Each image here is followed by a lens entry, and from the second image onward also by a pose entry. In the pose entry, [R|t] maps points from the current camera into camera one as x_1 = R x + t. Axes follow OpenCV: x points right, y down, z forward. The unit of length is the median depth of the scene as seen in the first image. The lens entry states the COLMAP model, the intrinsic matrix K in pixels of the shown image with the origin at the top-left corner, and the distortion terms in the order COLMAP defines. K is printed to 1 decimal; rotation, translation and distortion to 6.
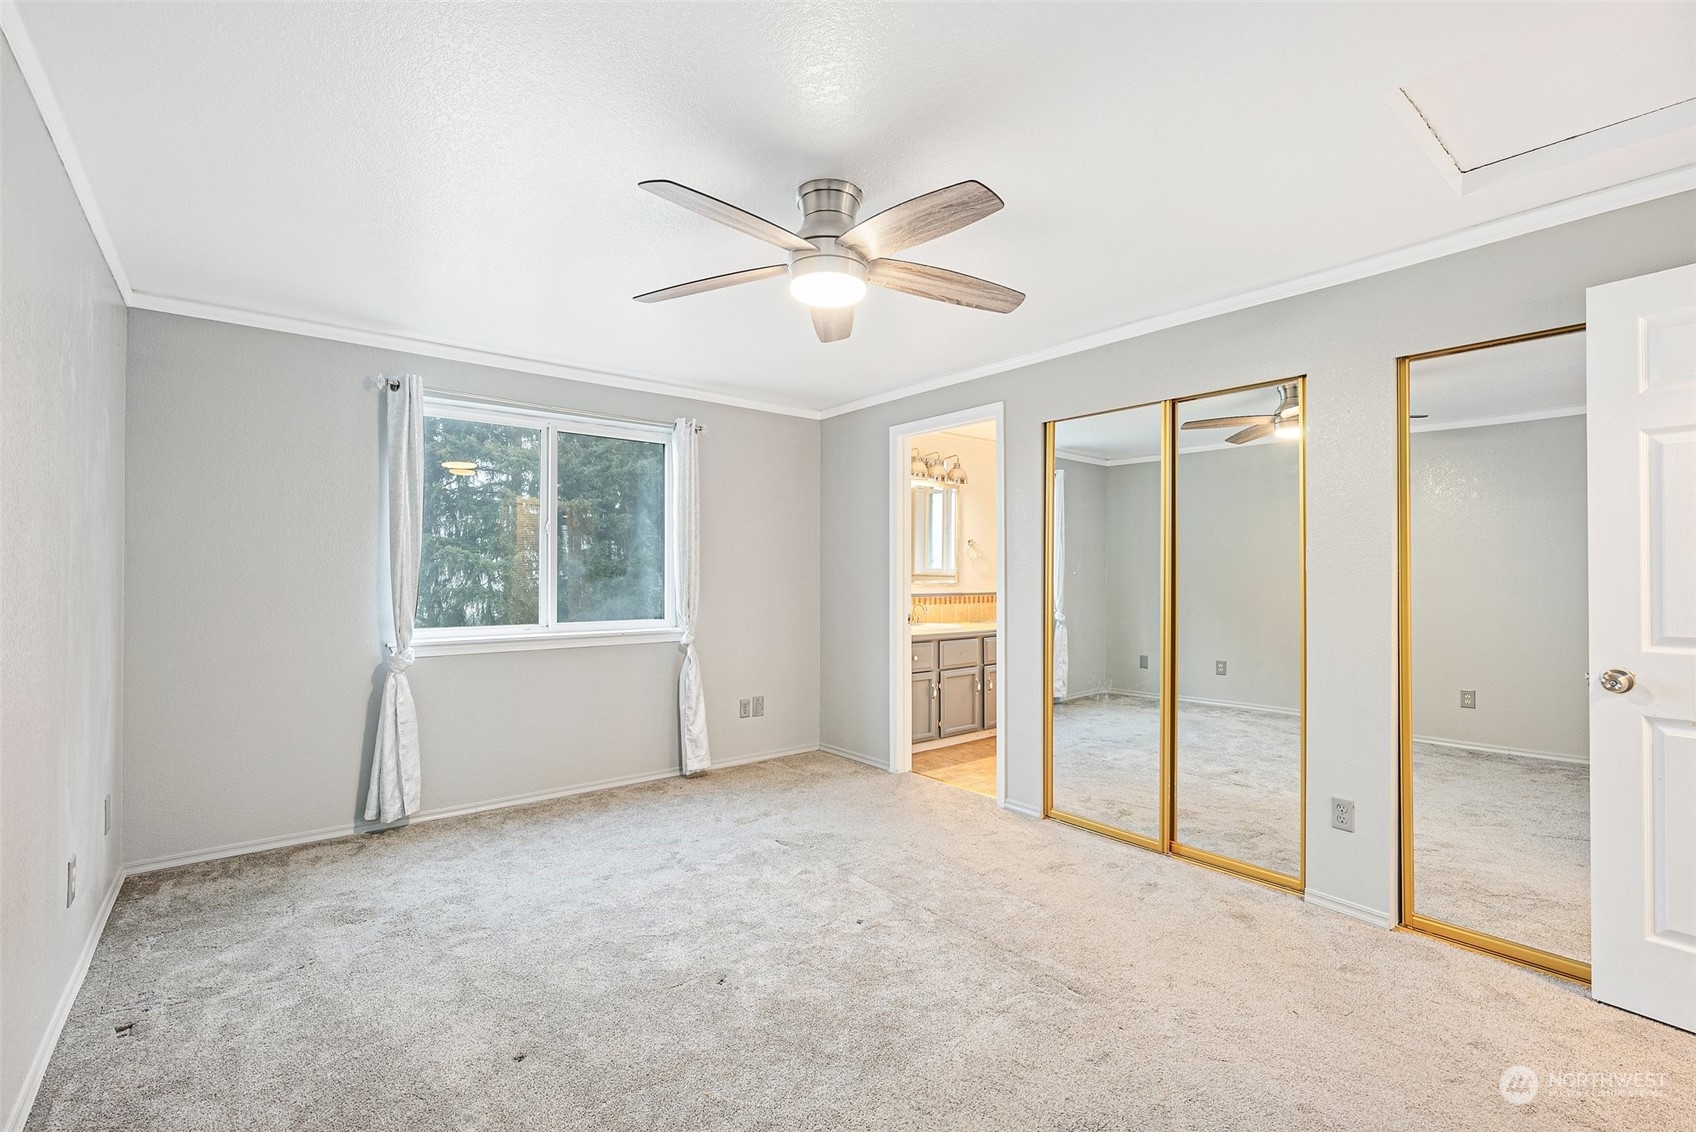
lens RADIAL K [[743.5, 0, 848.0], [0, 743.5, 566.0], [0, 0, 1]] dist [-0.000433, -0.000042]
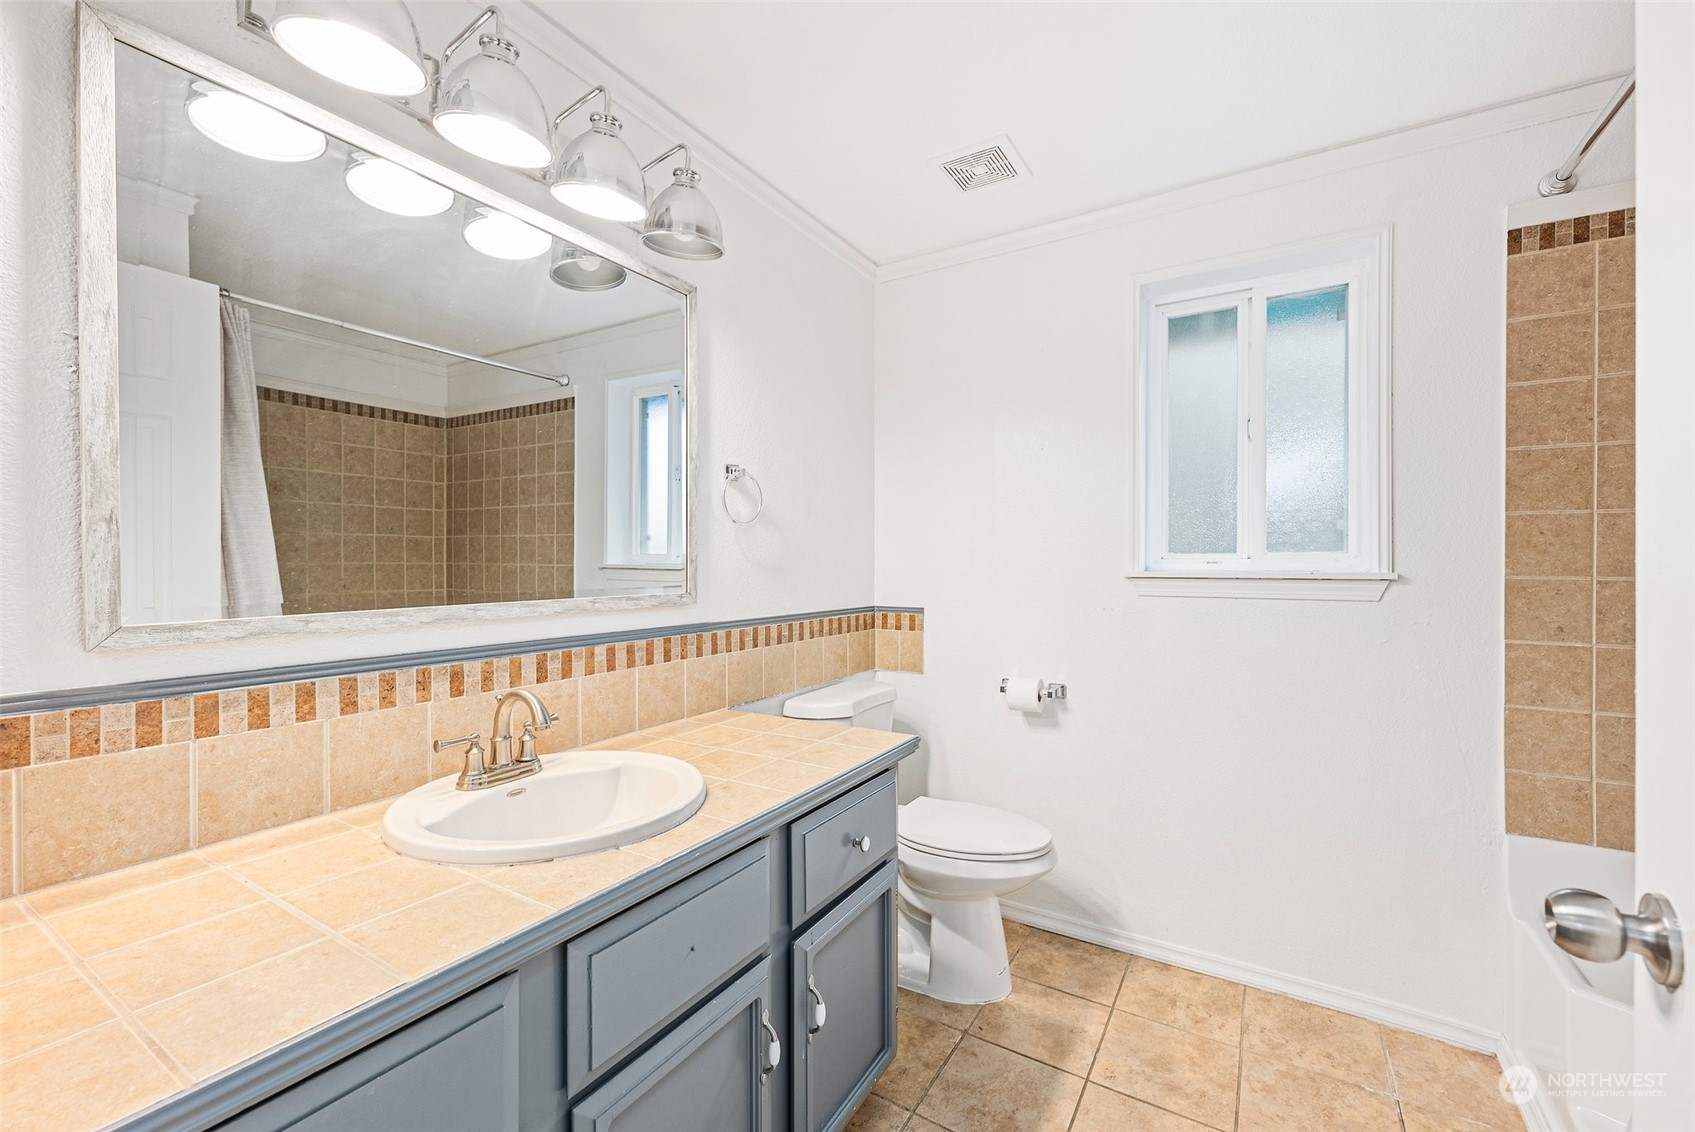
lens RADIAL K [[690.3, 0, 848.4], [0, 690.3, 568.4], [0, 0, 1]] dist [0.003069, 0.000243]
pose [[0.942161, -0.004136, 0.335134, 0.112797], [0.000103, 0.999927, 0.012053, 0.008809], [-0.335159, -0.011322, 0.942093, 0.706070]]
